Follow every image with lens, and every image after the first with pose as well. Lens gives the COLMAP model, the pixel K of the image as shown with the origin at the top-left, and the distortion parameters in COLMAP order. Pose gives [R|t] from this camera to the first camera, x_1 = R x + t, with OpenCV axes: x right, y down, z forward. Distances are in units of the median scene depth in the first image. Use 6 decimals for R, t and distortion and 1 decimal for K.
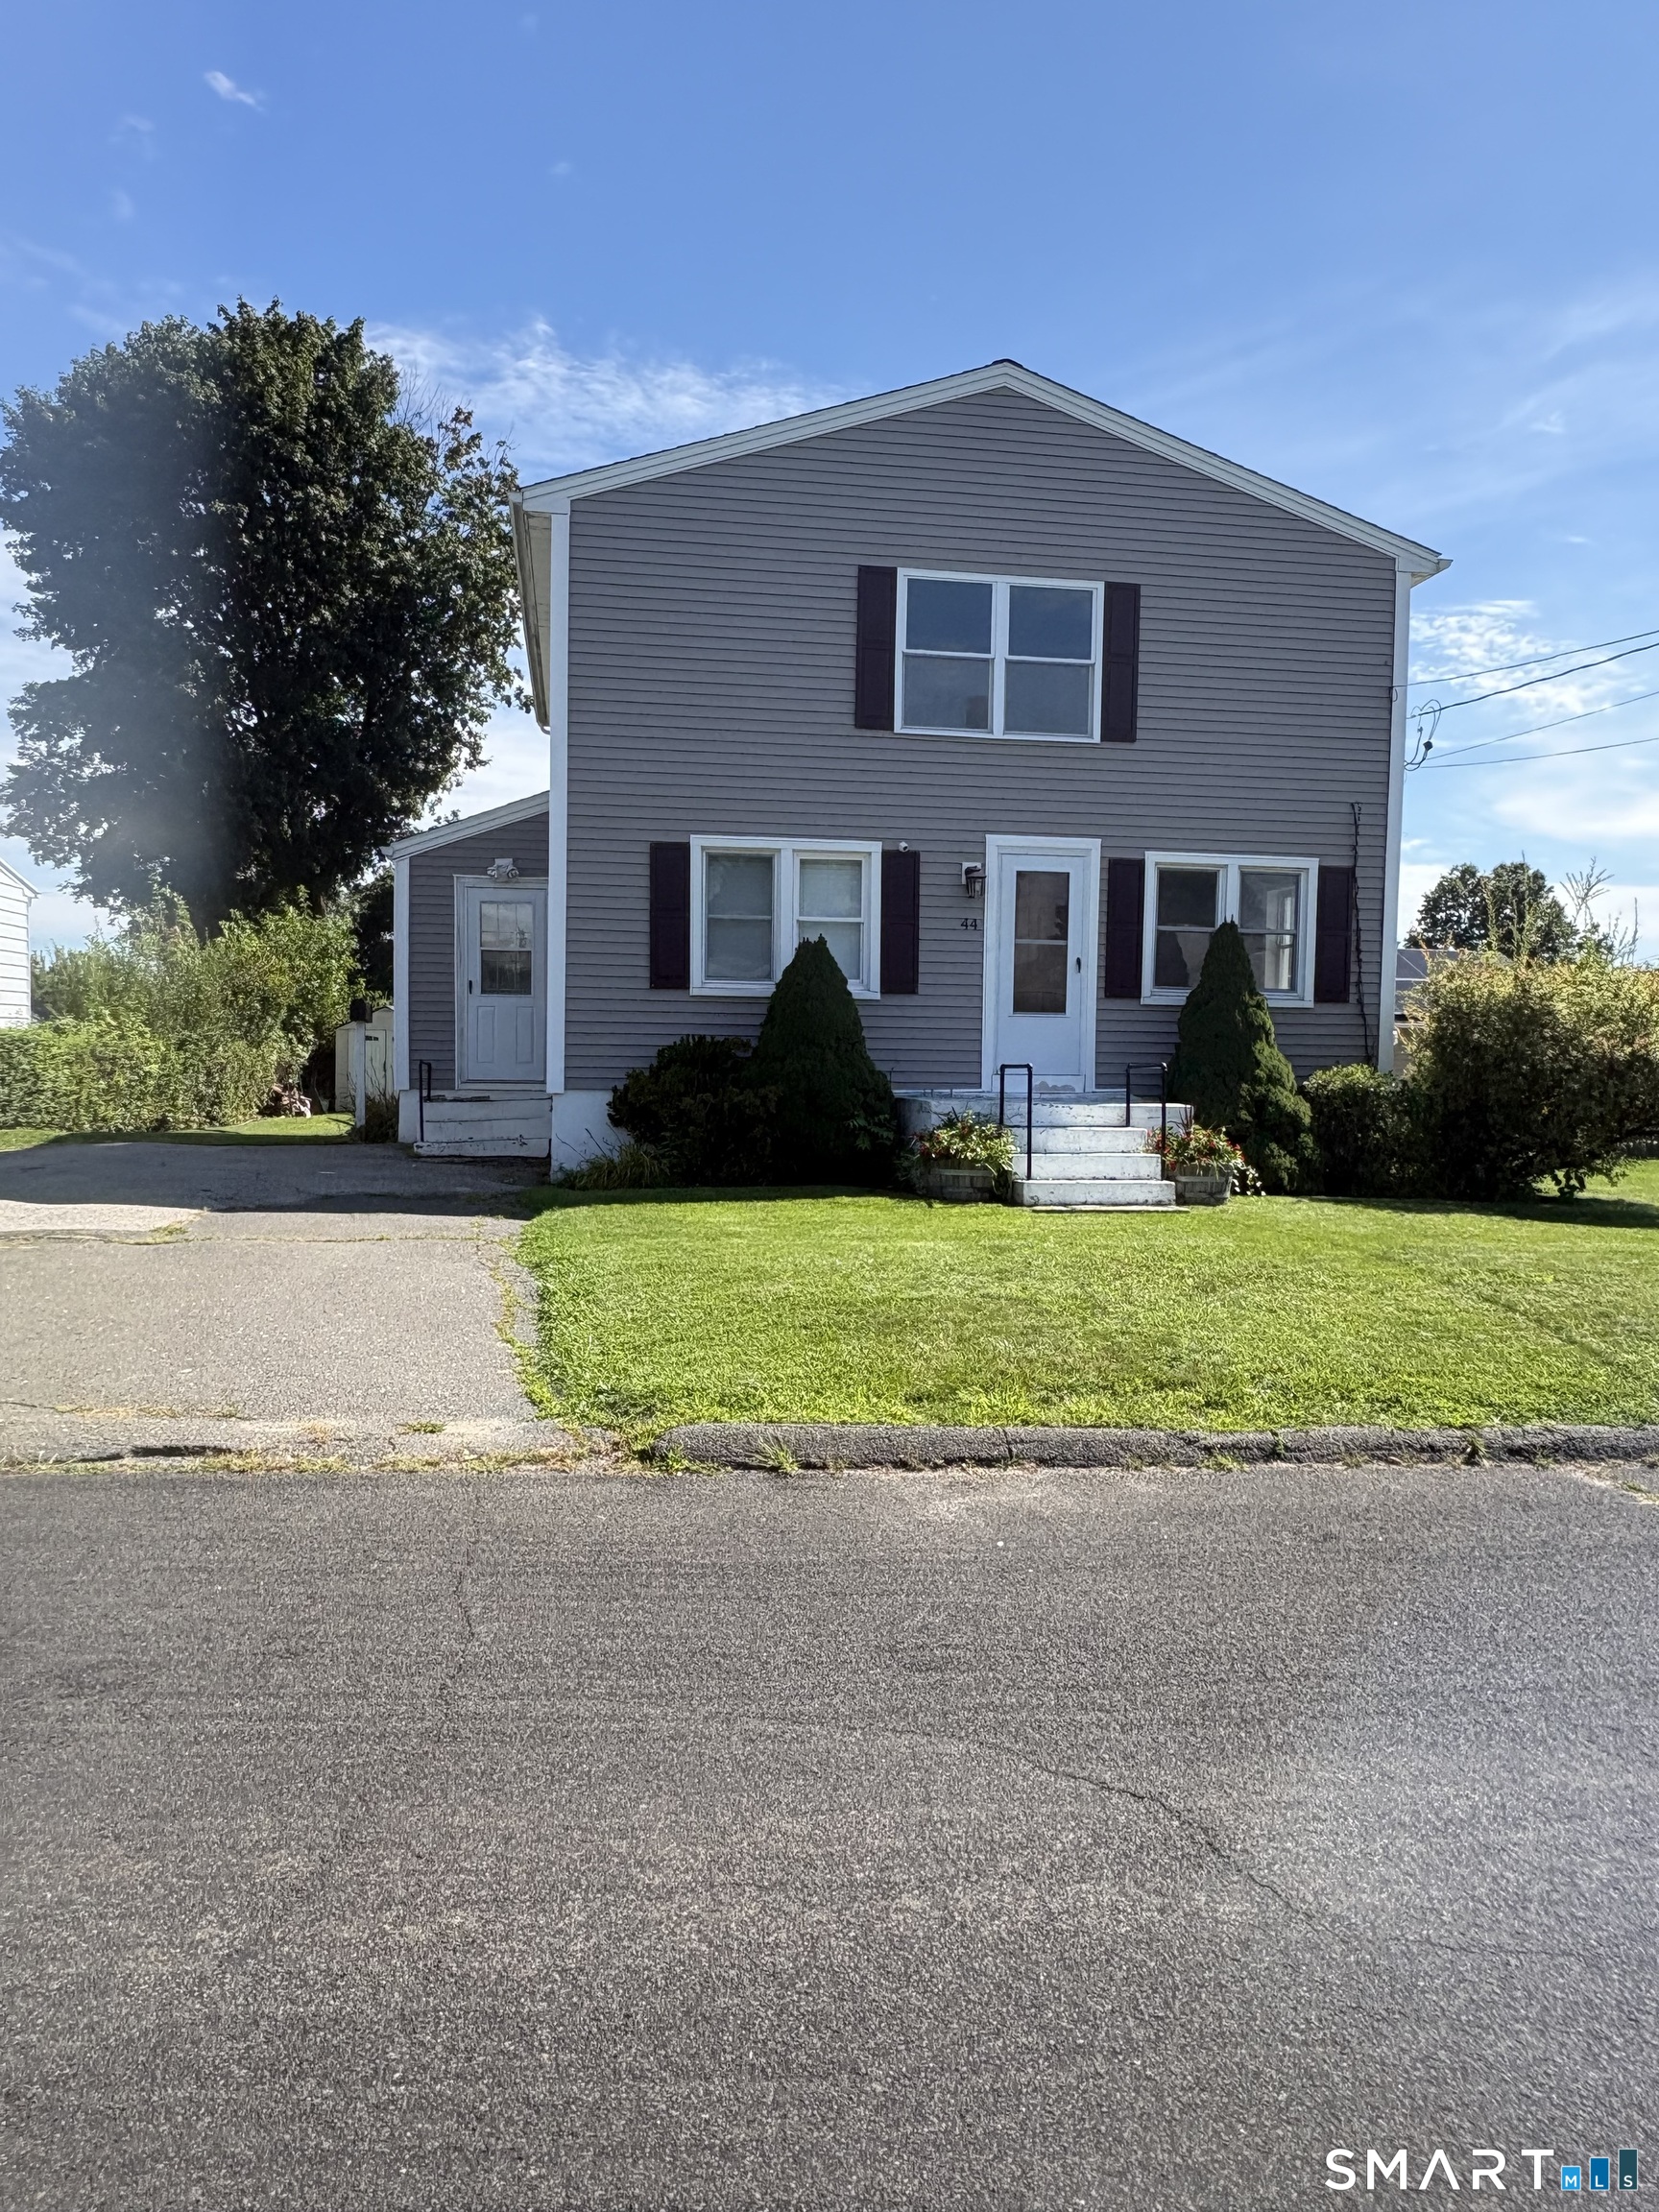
lens RADIAL K [[1514.5, 0, 825.5], [0, 1514.5, 1122.1], [0, 0, 1]] dist [-0.012530, -0.007546]
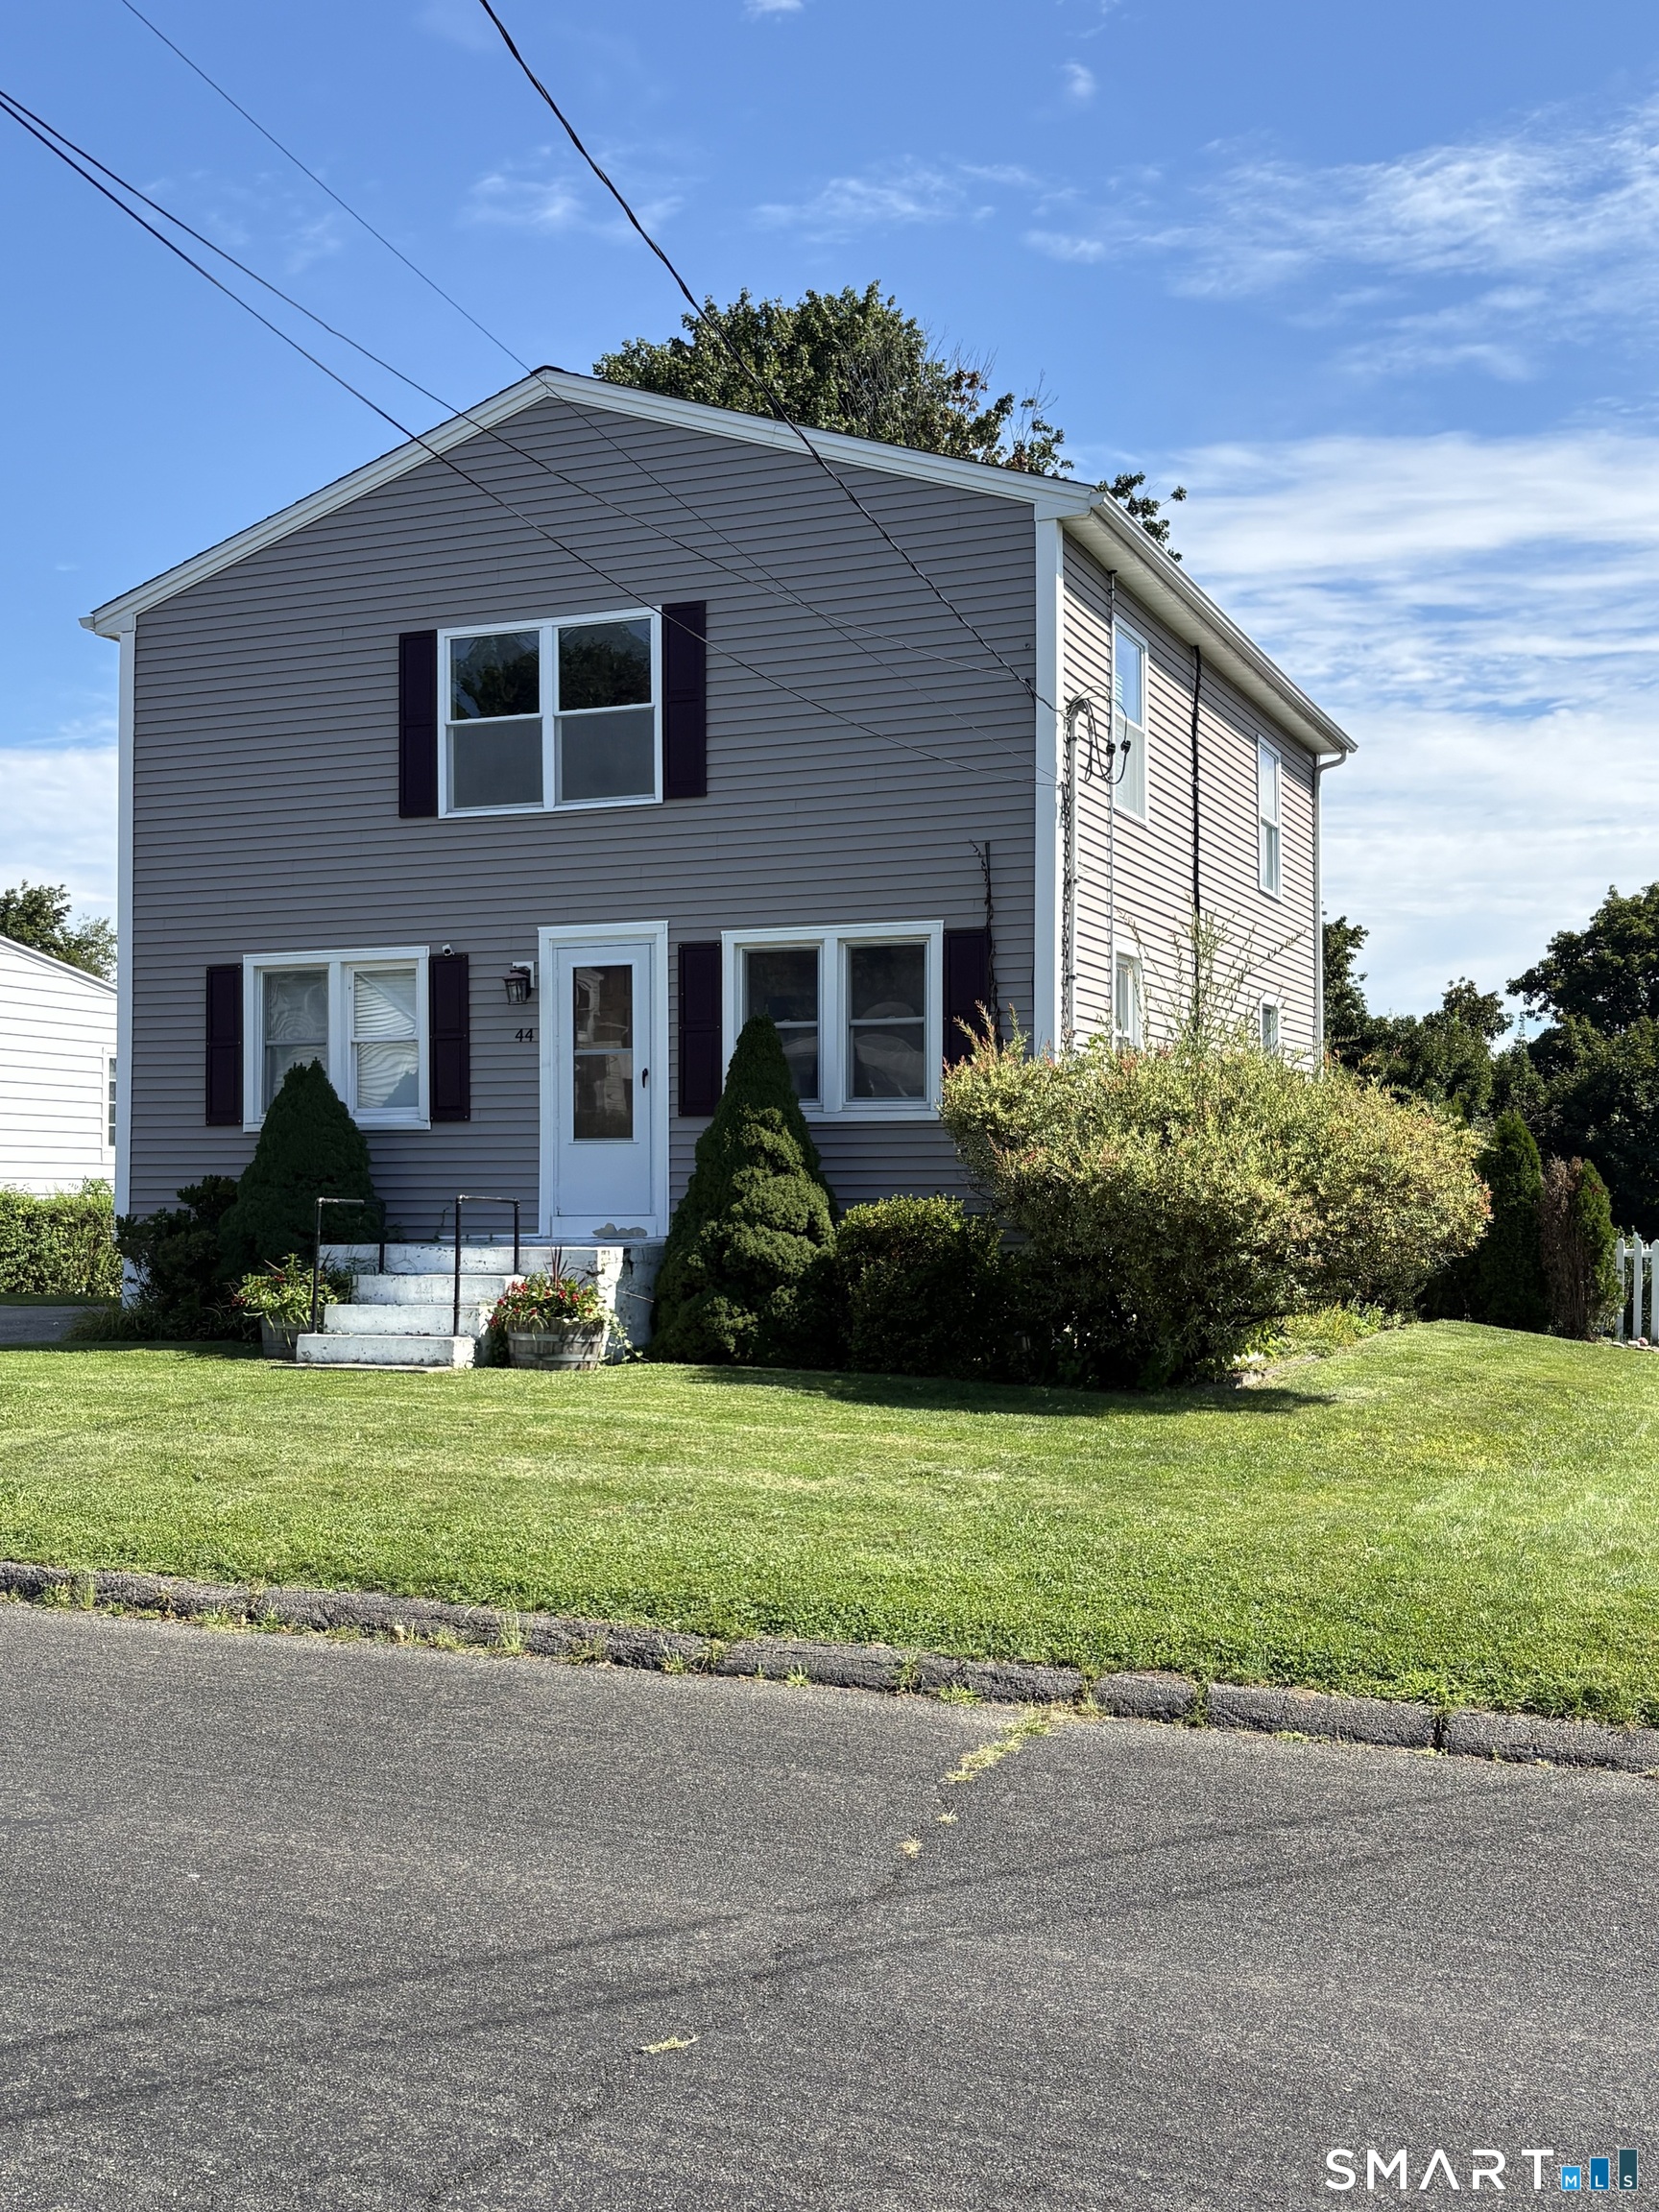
lens RADIAL K [[2342.1, 0, 829.1], [0, 2342.1, 1091.8], [0, 0, 1]] dist [0.094087, 0.000000]
pose [[0.849040, -0.041813, -0.526671, 0.912903], [-0.014757, 0.994598, -0.102752, 0.029328], [0.528122, 0.095012, 0.843837, 0.009443]]
